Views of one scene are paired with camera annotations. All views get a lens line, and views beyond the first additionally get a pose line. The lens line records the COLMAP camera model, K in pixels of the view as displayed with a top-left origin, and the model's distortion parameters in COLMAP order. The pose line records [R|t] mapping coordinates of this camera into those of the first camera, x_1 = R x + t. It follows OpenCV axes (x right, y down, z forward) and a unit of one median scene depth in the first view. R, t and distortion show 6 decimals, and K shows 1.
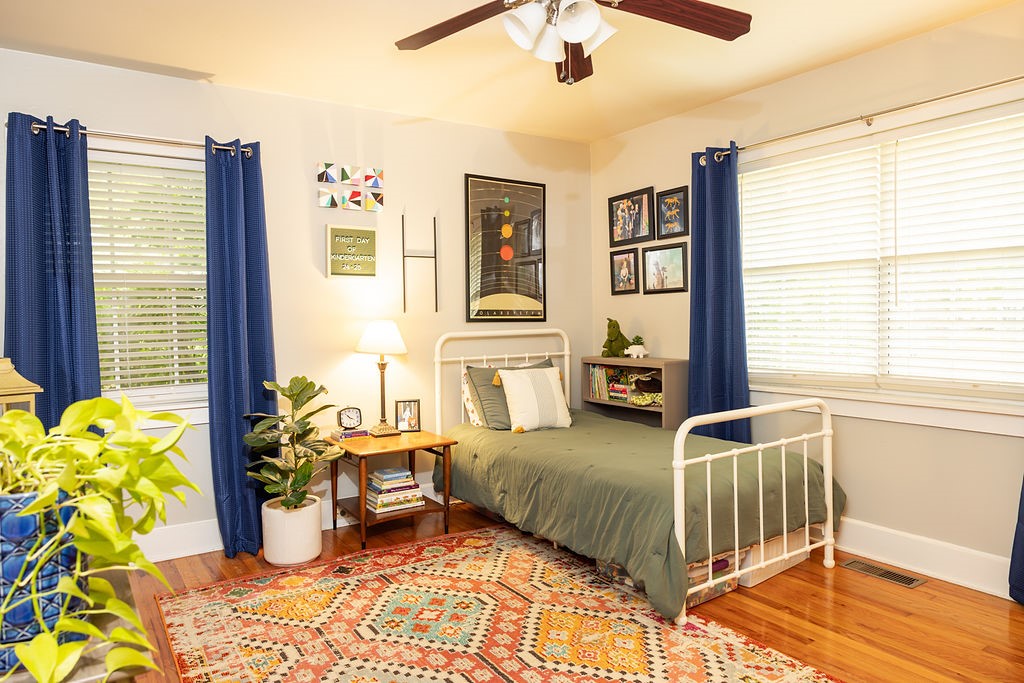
lens RADIAL K [[694.6, 0, 510.1], [0, 694.6, 339.5], [0, 0, 1]] dist [0.002289, -0.001329]
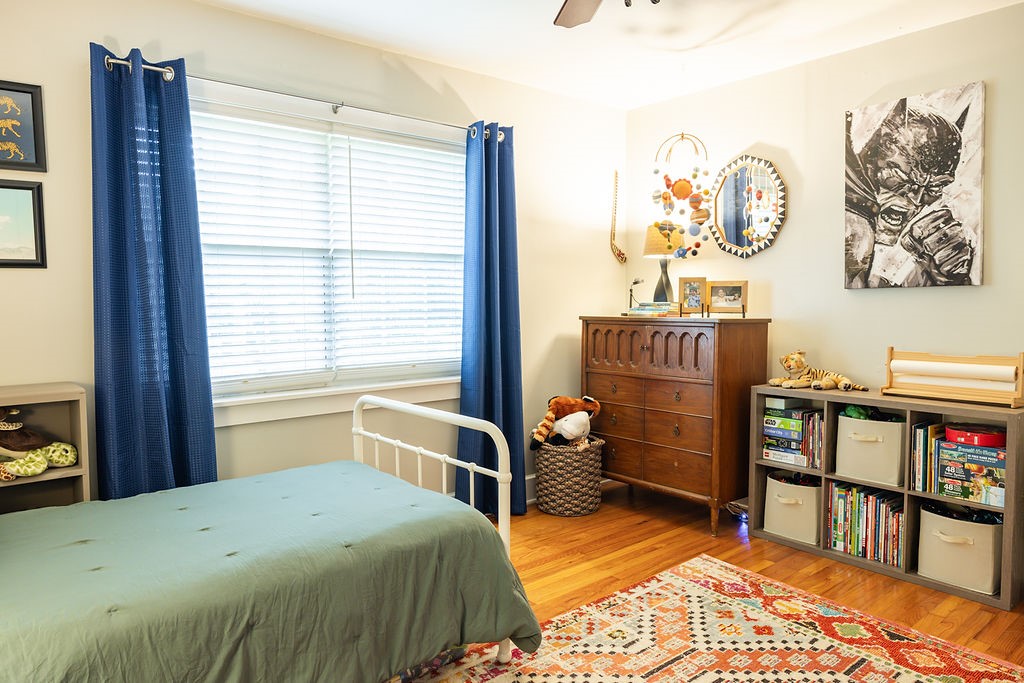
lens RADIAL K [[694.6, 0, 510.1], [0, 694.6, 339.5], [0, 0, 1]] dist [0.002289, -0.001329]
pose [[-0.125376, -0.043527, 0.991154, -0.494681], [0.041448, 0.997935, 0.049068, -0.027812], [-0.991243, 0.047233, -0.123313, 0.891666]]
